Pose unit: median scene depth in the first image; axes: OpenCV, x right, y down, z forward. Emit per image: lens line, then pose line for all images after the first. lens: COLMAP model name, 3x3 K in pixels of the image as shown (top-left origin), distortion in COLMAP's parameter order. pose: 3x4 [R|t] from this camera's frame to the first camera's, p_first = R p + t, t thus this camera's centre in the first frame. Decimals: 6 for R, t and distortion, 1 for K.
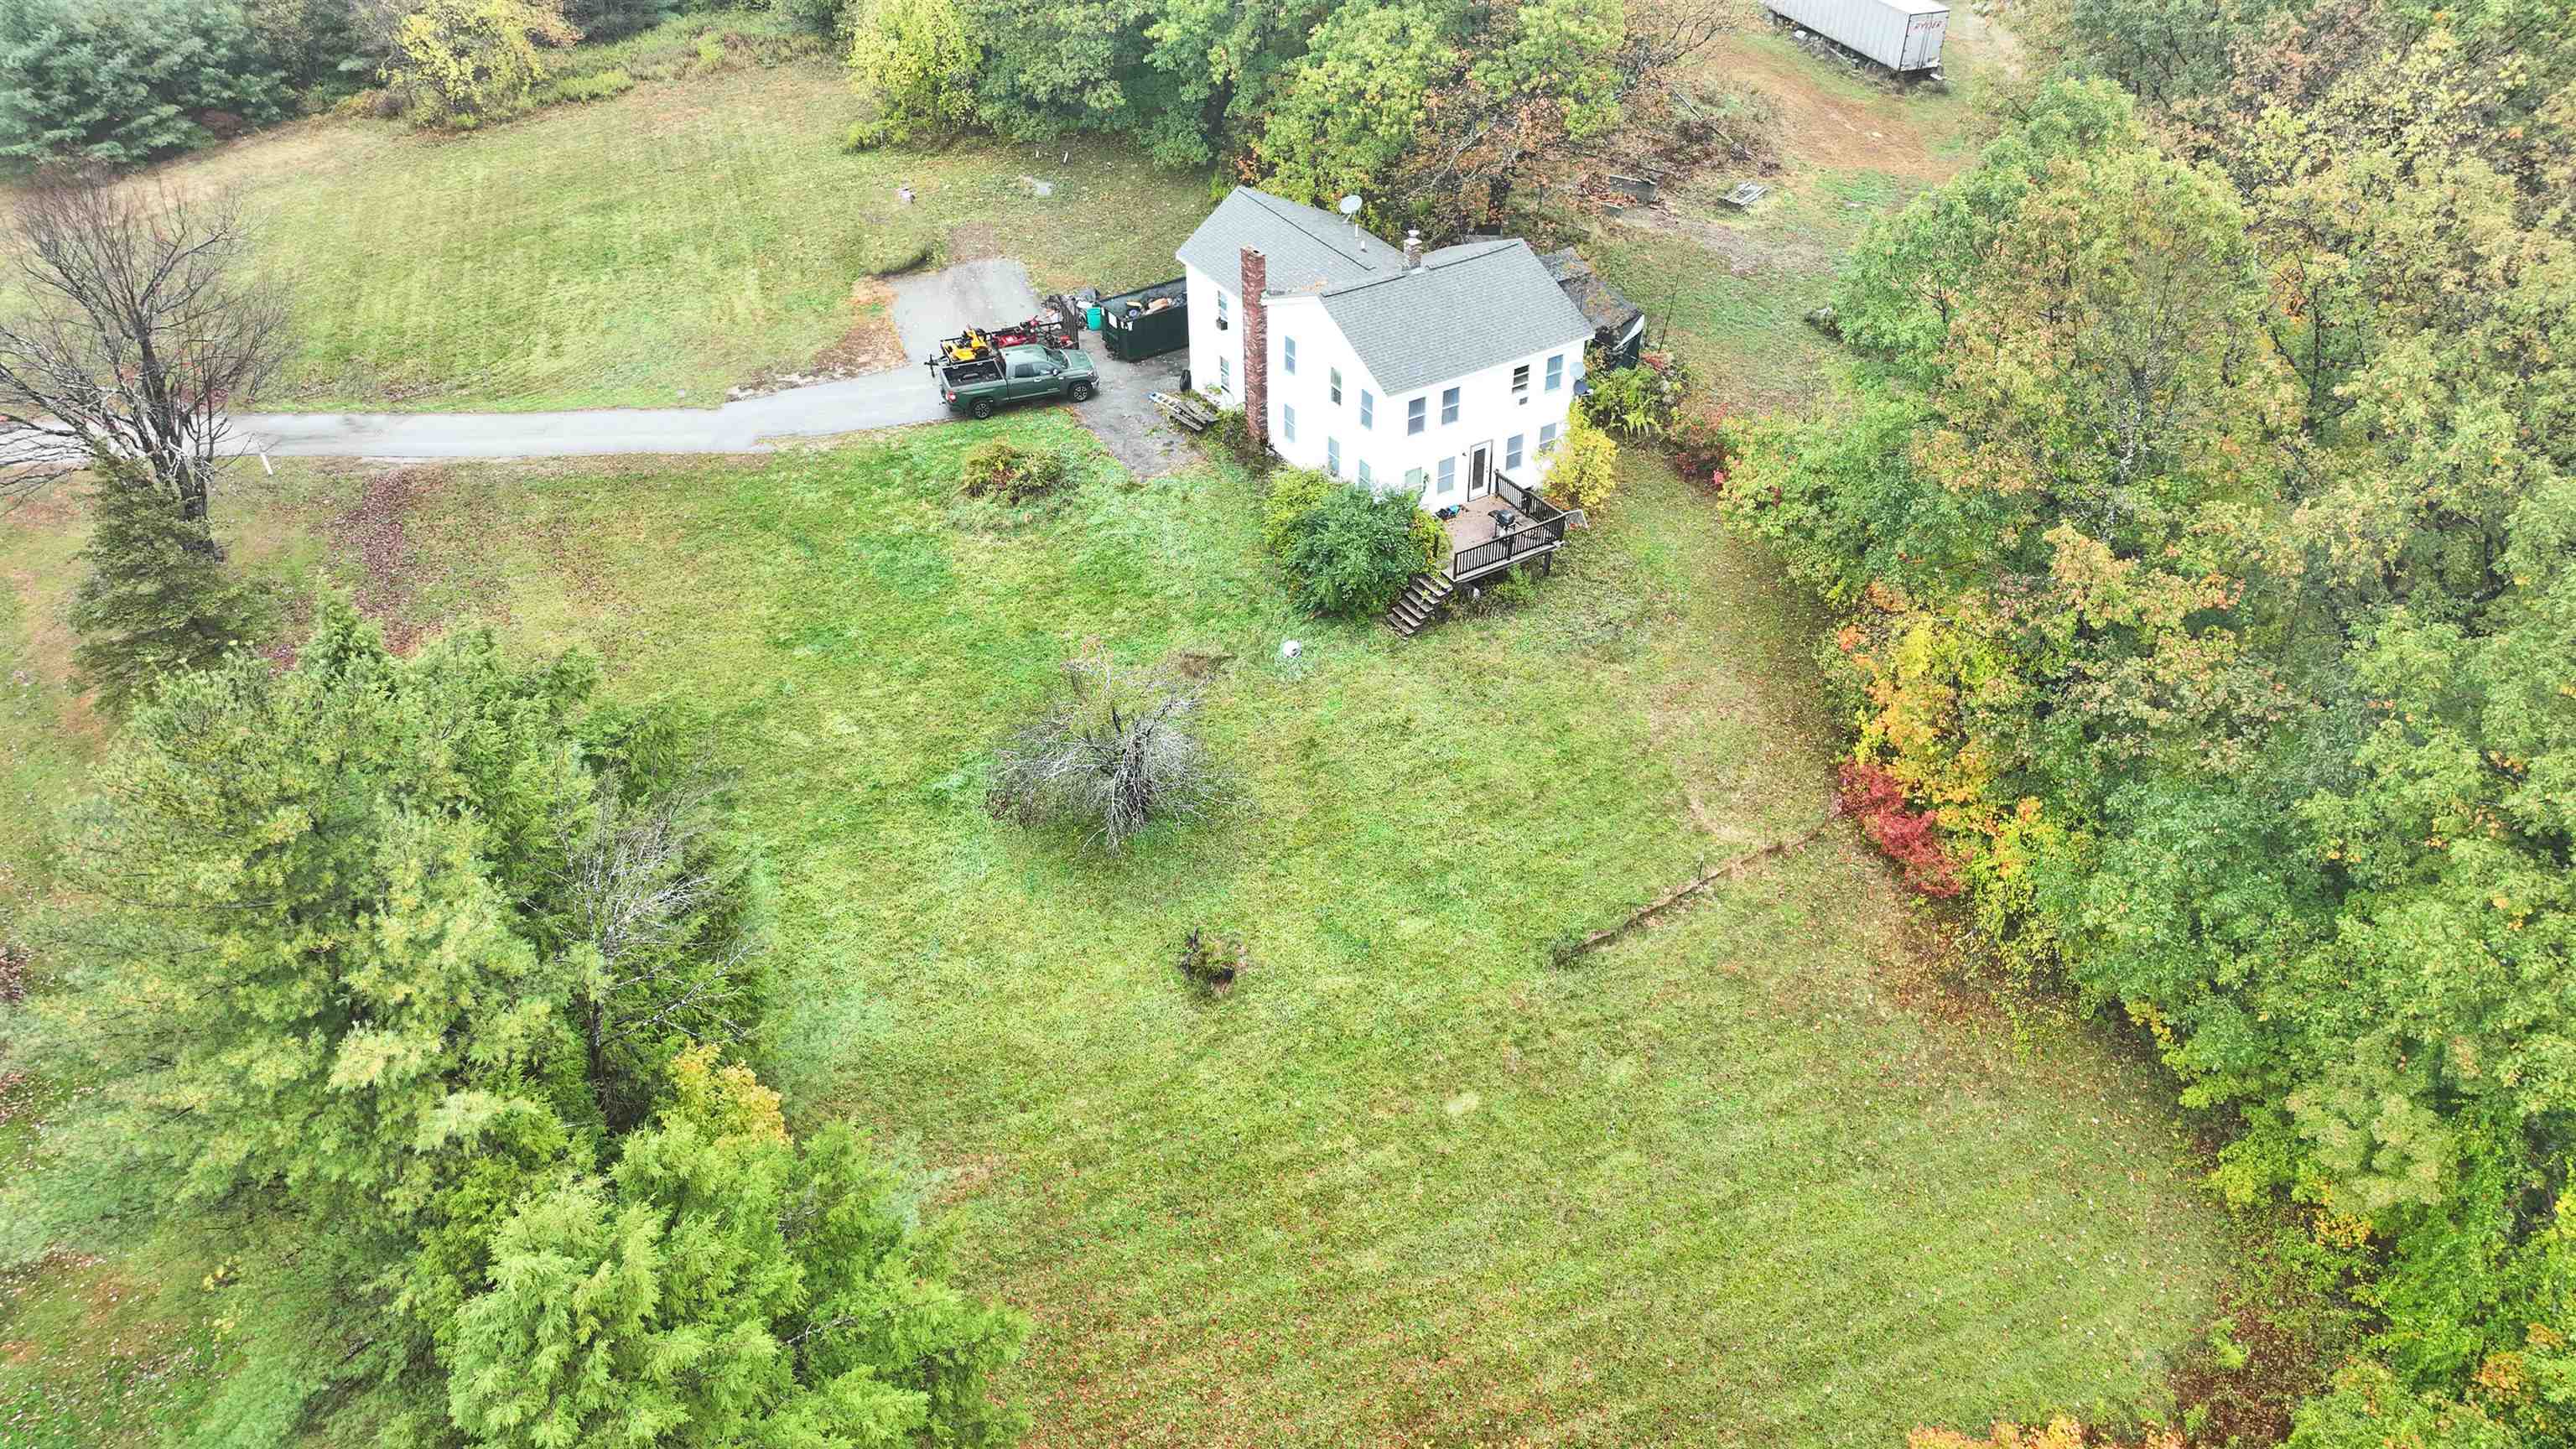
lens RADIAL K [[1813.2, 0, 1297.5], [0, 1813.2, 719.5], [0, 0, 1]] dist [0.003815, 0.016775]
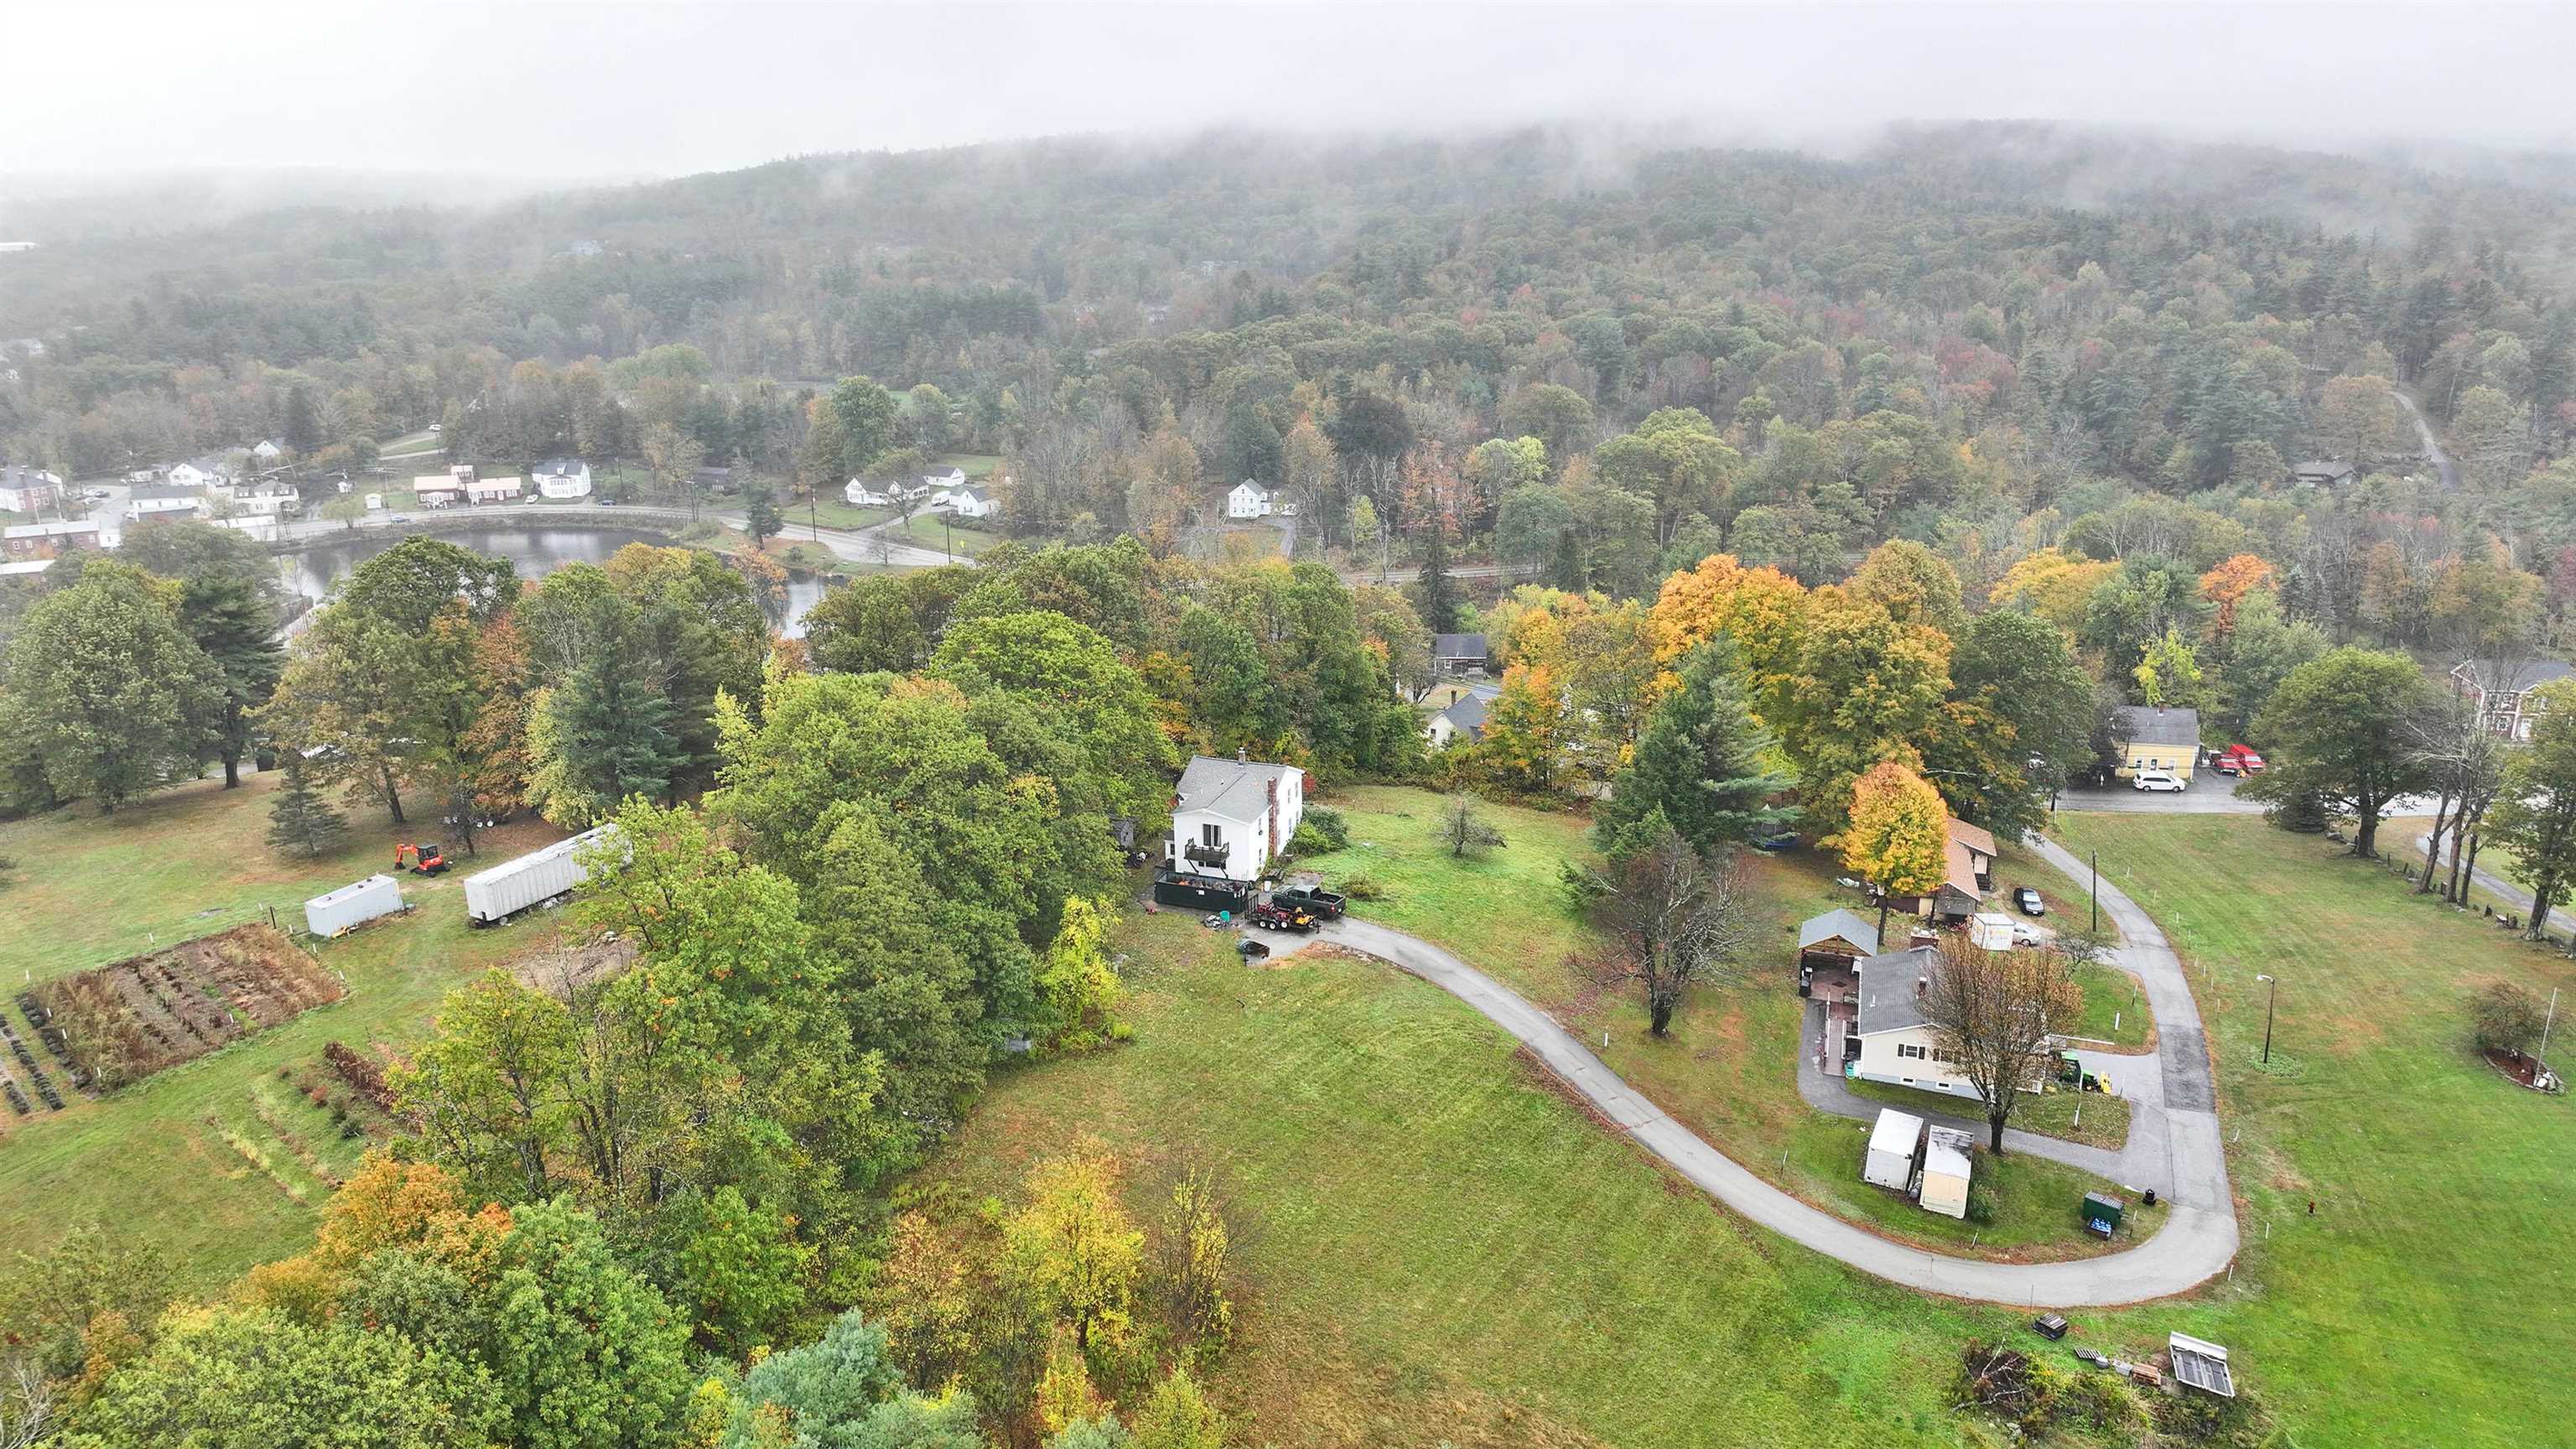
lens RADIAL K [[1814.6, 0, 1295.3], [0, 1814.6, 716.2], [0, 0, 1]] dist [0.006514, 0.001003]
pose [[-0.620886, -0.226030, 0.750608, -1.857638], [0.483316, 0.643497, 0.593564, -1.754876], [-0.617176, 0.731316, -0.290294, 1.660825]]
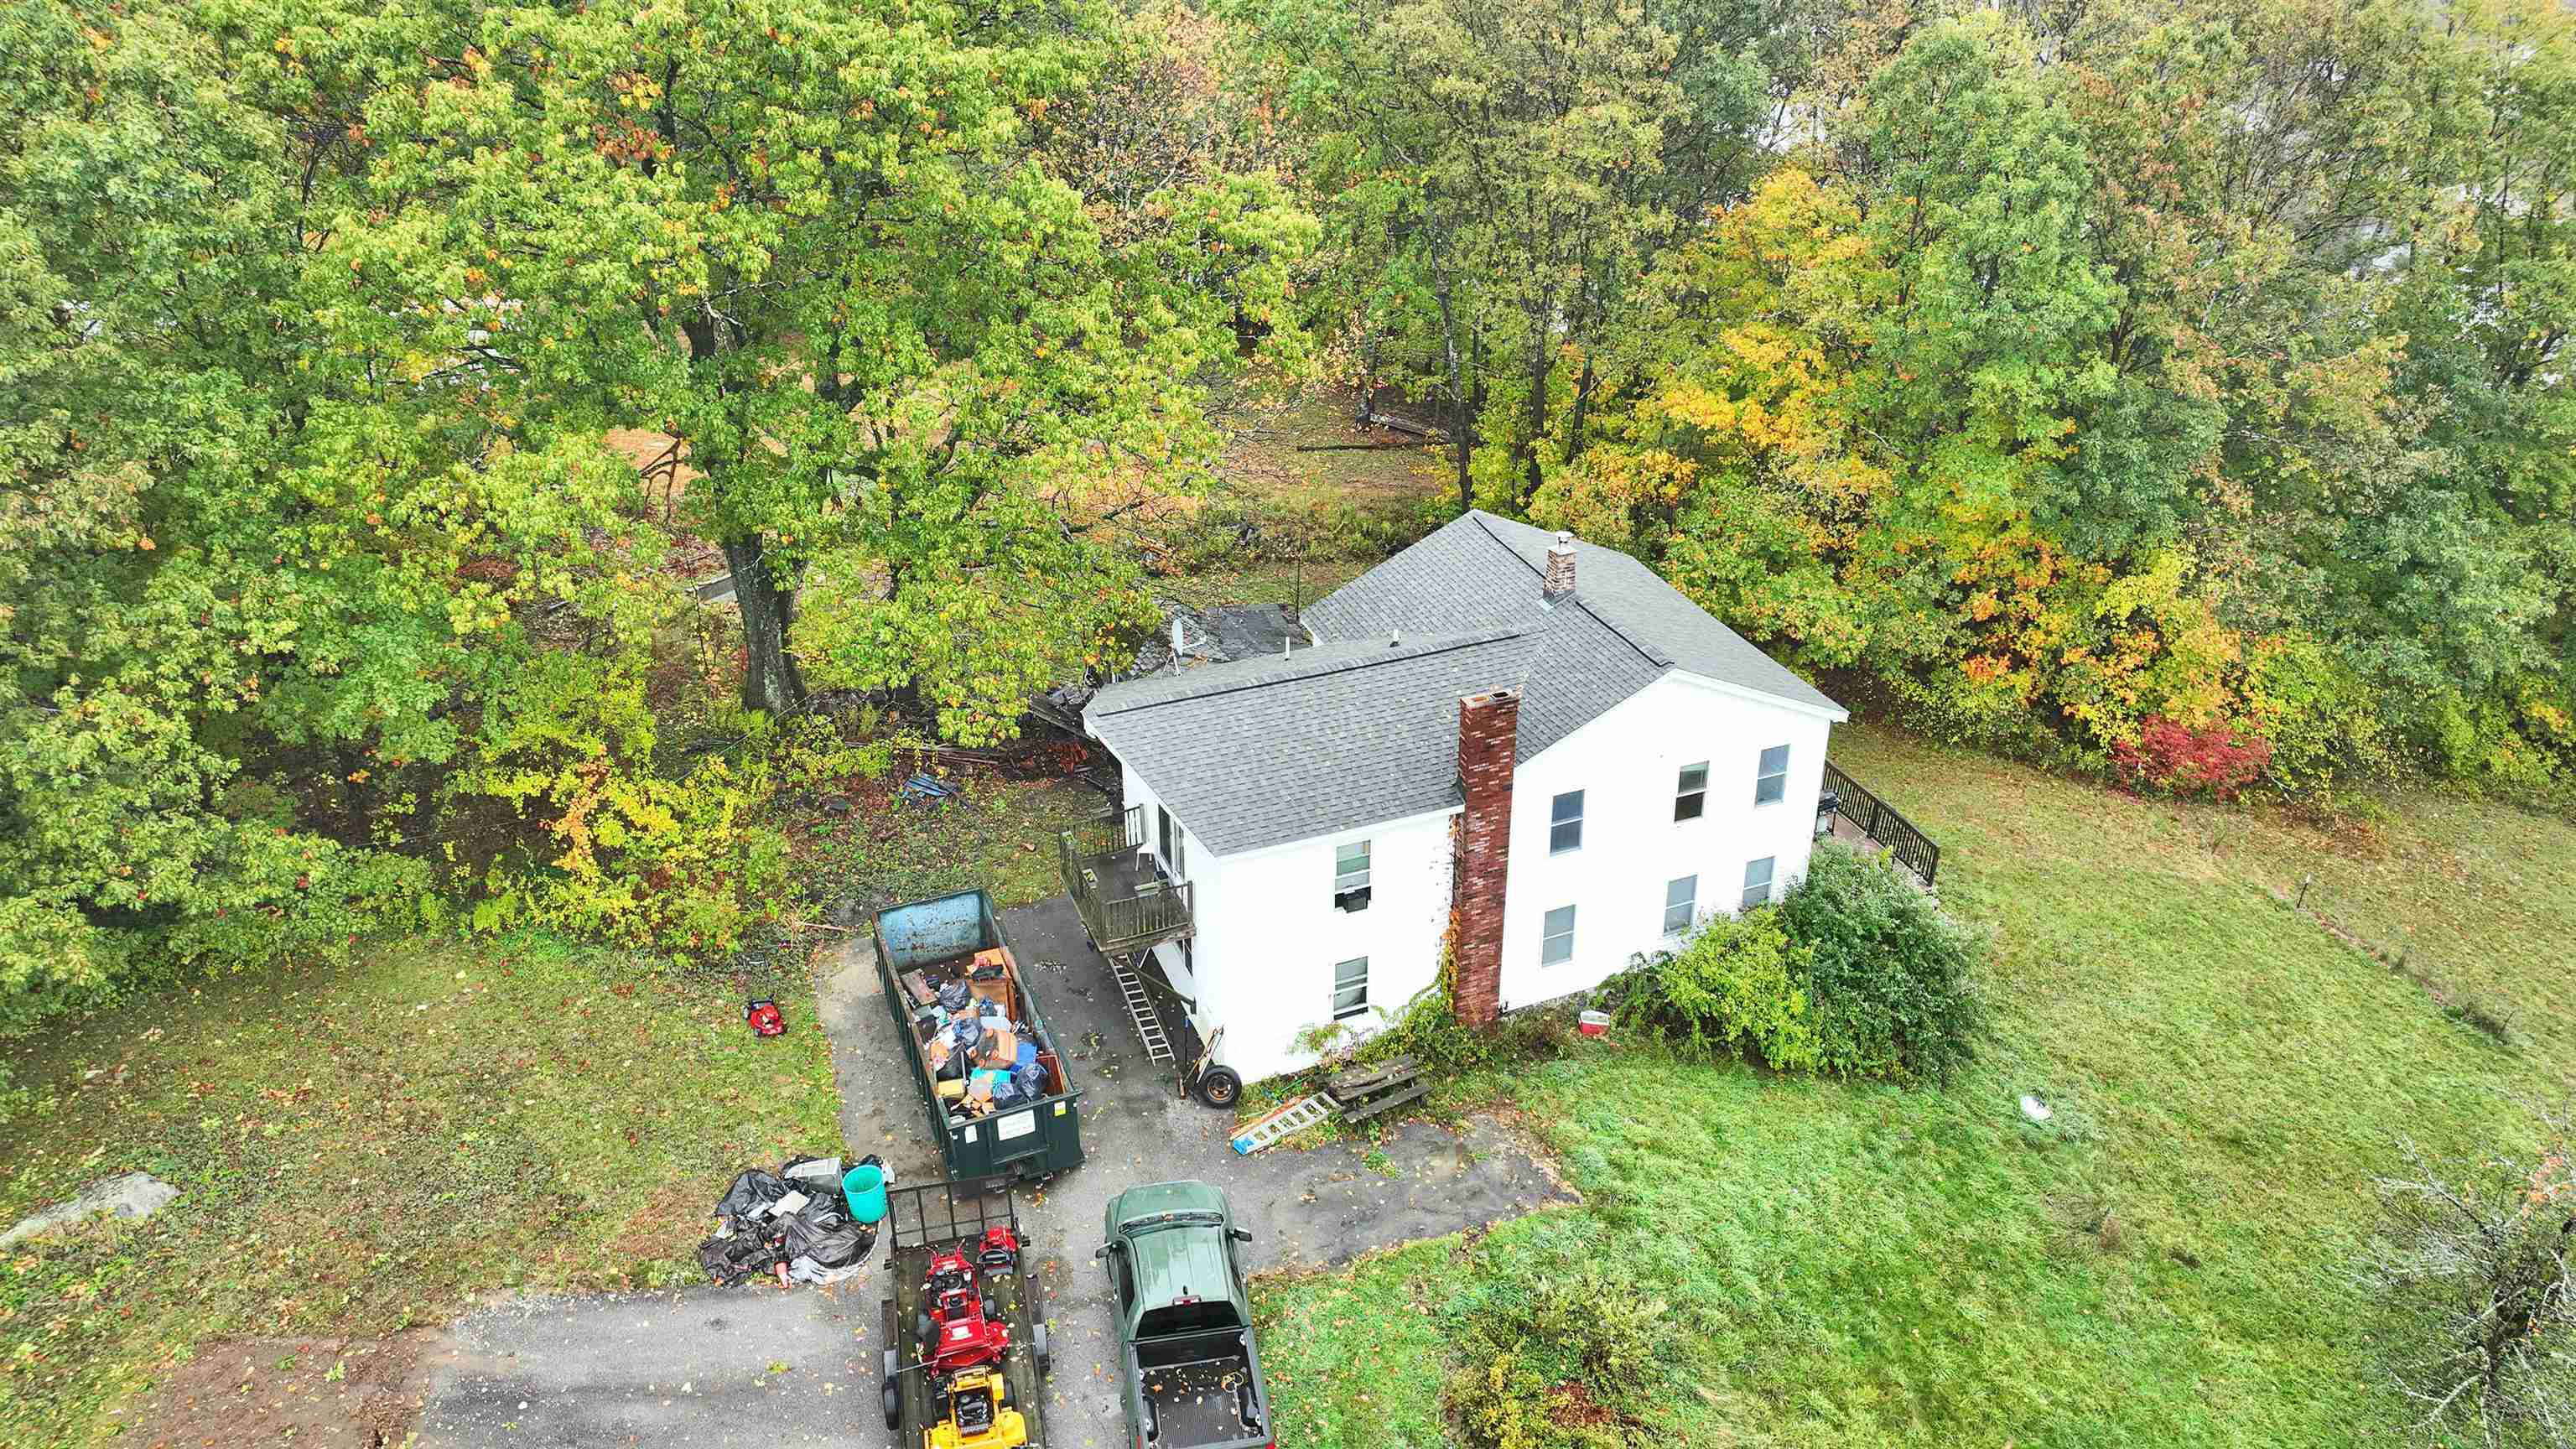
lens RADIAL K [[1813.2, 0, 1297.5], [0, 1813.2, 719.5], [0, 0, 1]] dist [0.003815, 0.016775]
pose [[0.179460, -0.466940, 0.865888, -0.505912], [0.602146, 0.748176, 0.278664, -0.447385], [-0.777955, 0.471382, 0.415434, 0.855432]]
